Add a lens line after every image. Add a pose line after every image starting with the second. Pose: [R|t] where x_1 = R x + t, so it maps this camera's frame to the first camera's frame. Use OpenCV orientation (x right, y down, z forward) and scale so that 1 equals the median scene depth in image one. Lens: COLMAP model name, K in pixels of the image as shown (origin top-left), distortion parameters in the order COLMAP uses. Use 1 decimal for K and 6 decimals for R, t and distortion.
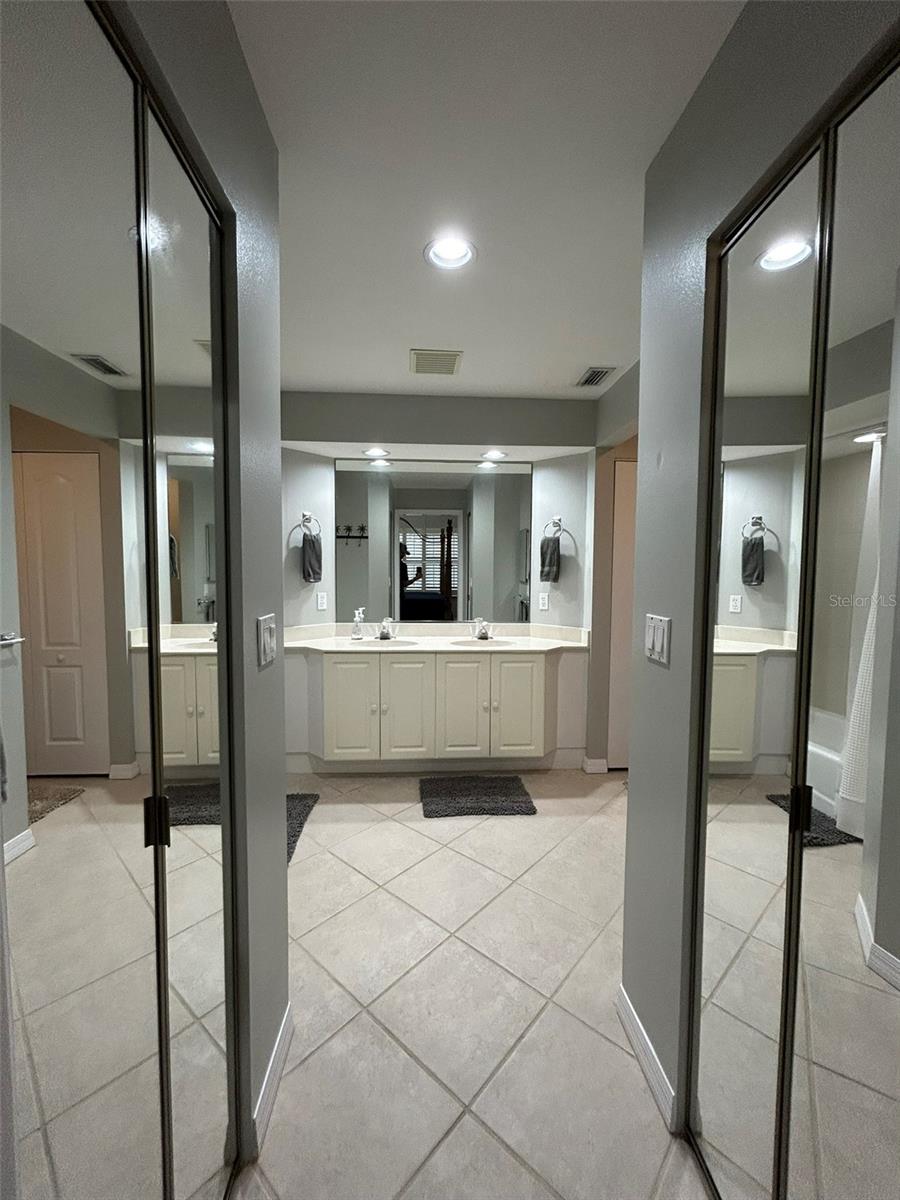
lens RADIAL K [[487.0, 0, 450.0], [0, 487.0, 600.0], [0, 0, 1]] dist [-0.000439, 0.000068]
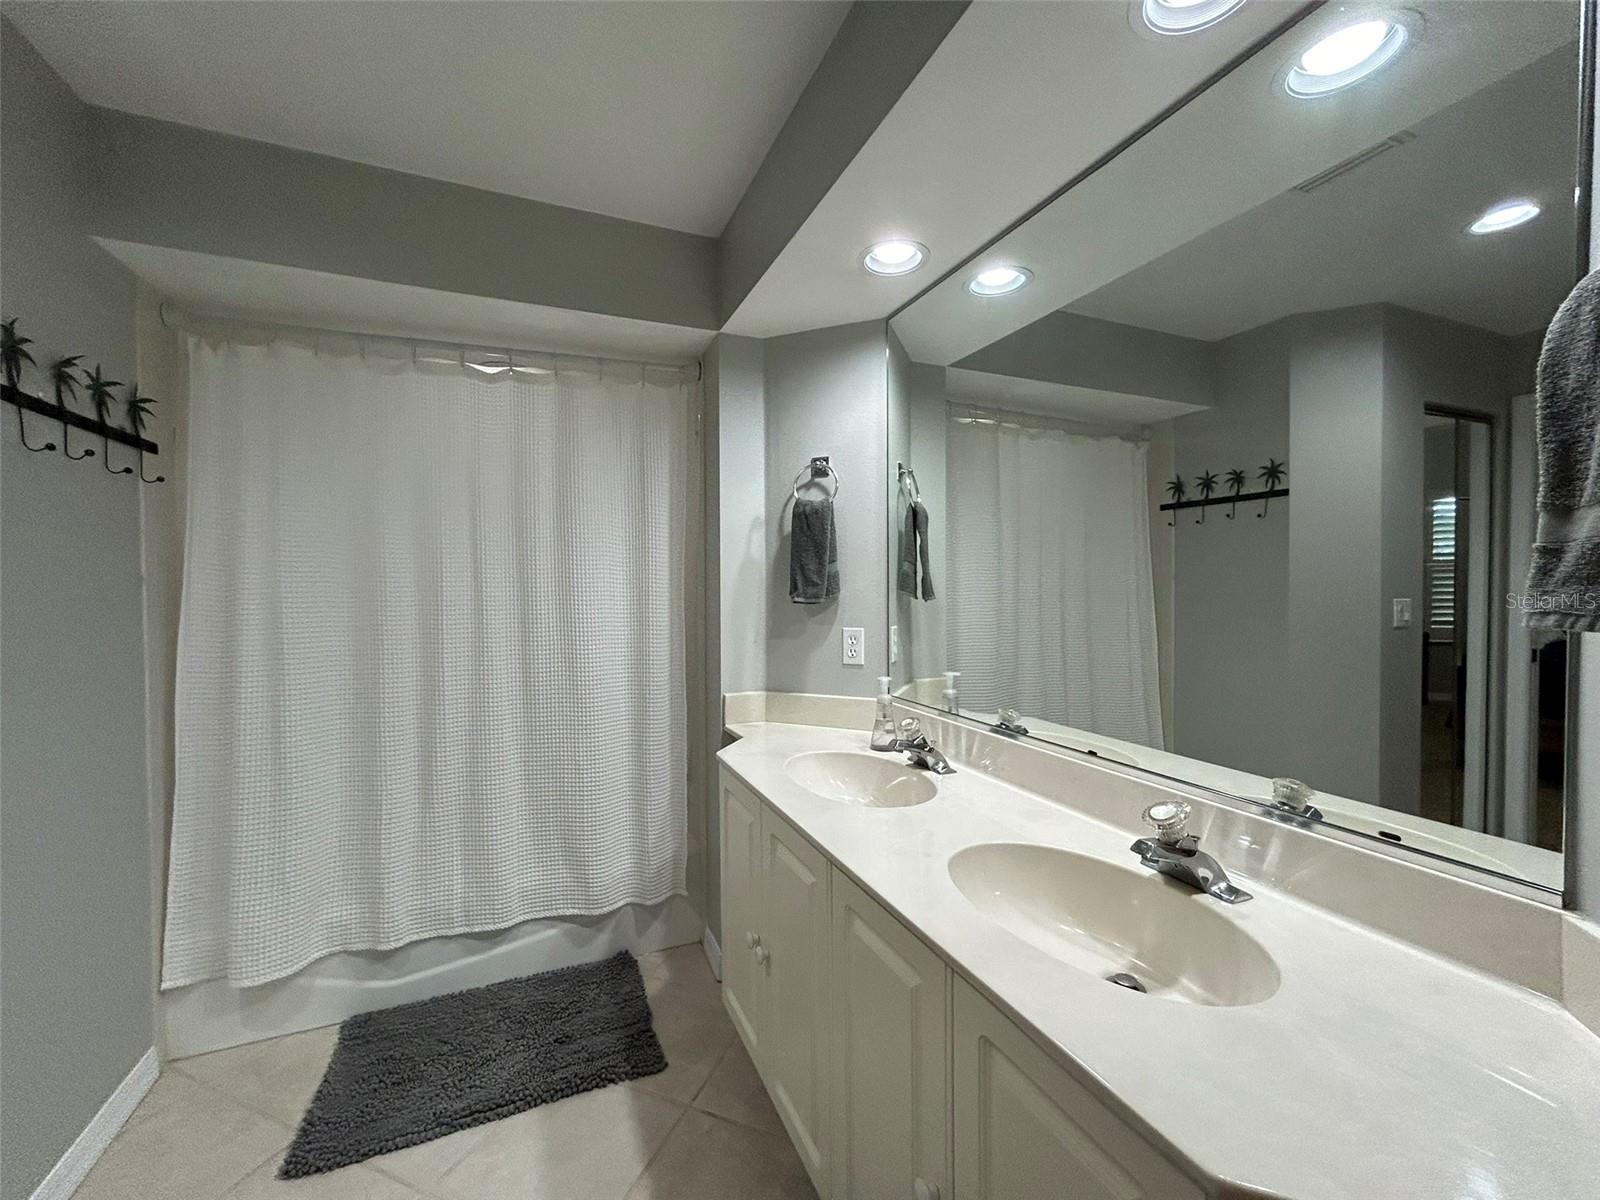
lens RADIAL K [[649.4, 0, 800.0], [0, 649.4, 600.0], [0, 0, 1]] dist [-0.000439, 0.000068]
pose [[0.341565, 0.014707, -0.939743, 0.283787], [-0.053905, 0.998538, -0.003966, -0.035412], [0.938311, 0.052012, 0.341858, 0.754185]]
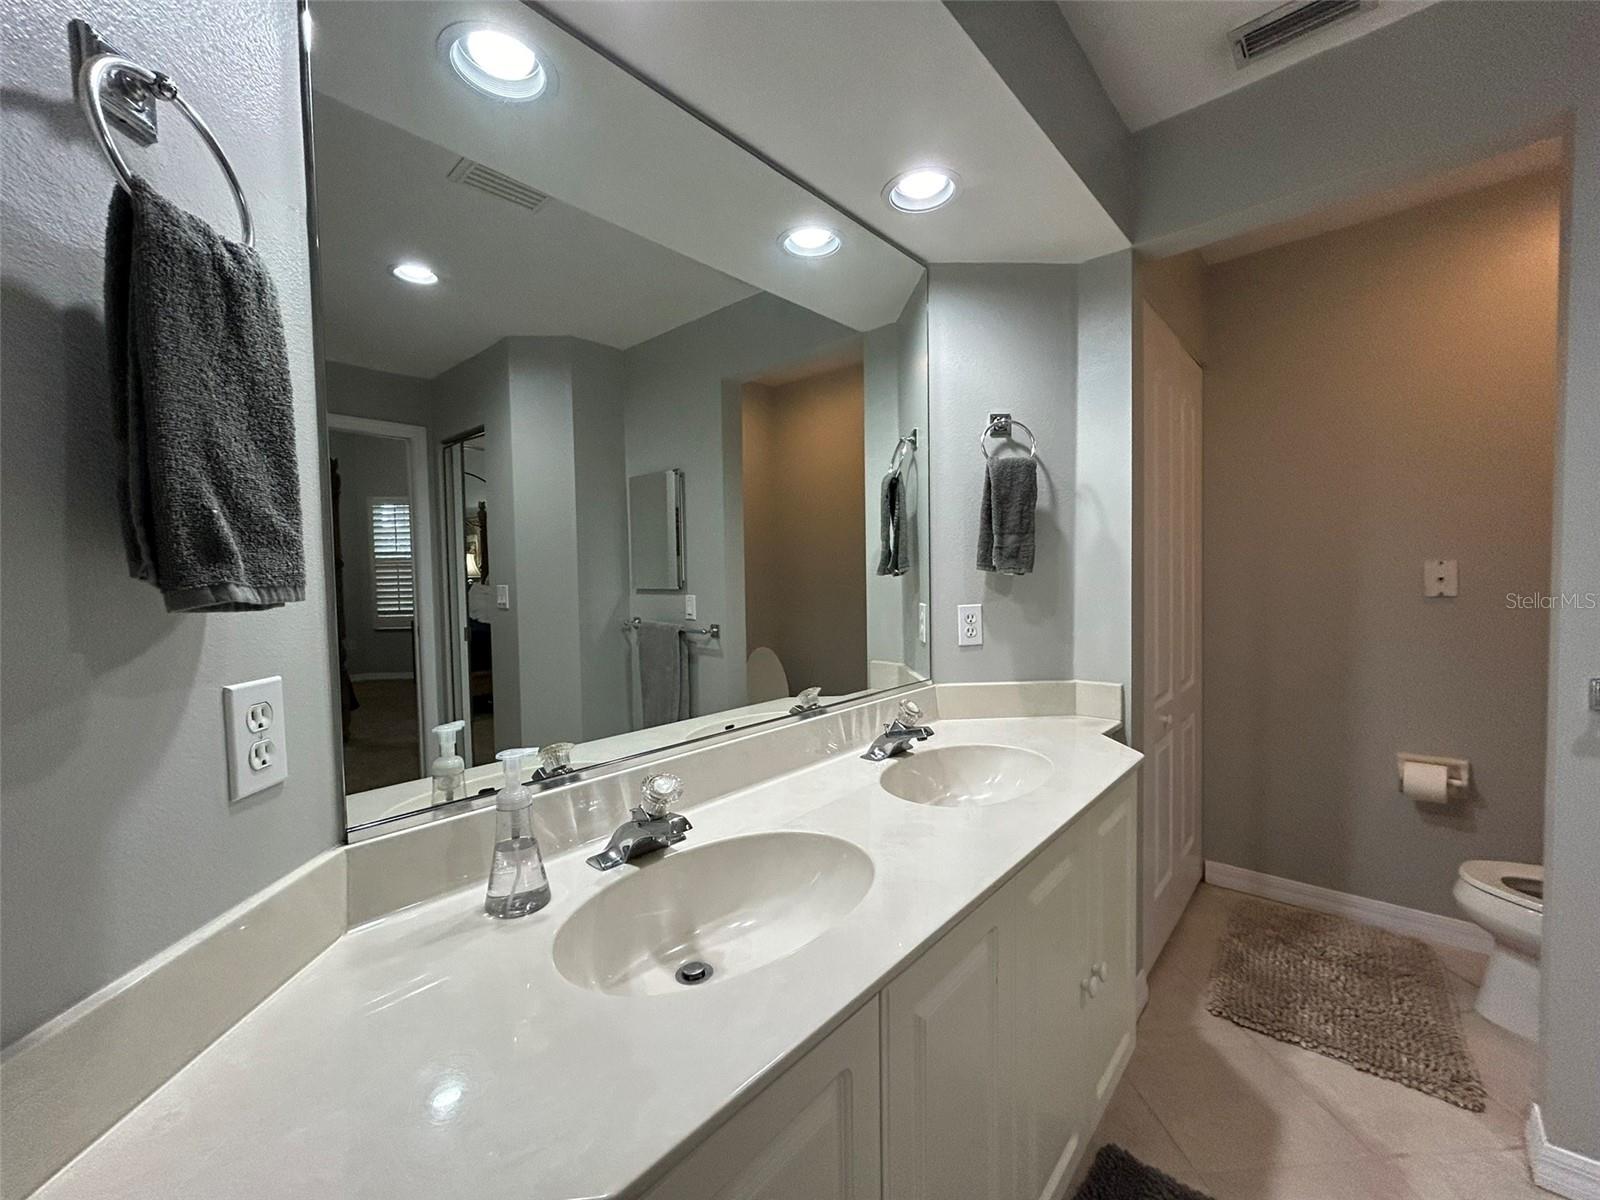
lens RADIAL K [[649.4, 0, 800.0], [0, 649.4, 600.0], [0, 0, 1]] dist [-0.000439, 0.000068]
pose [[0.708687, -0.047470, 0.703924, -0.285413], [0.068415, 0.997656, -0.001599, -0.027152], [-0.702198, 0.049292, 0.710273, 0.749858]]
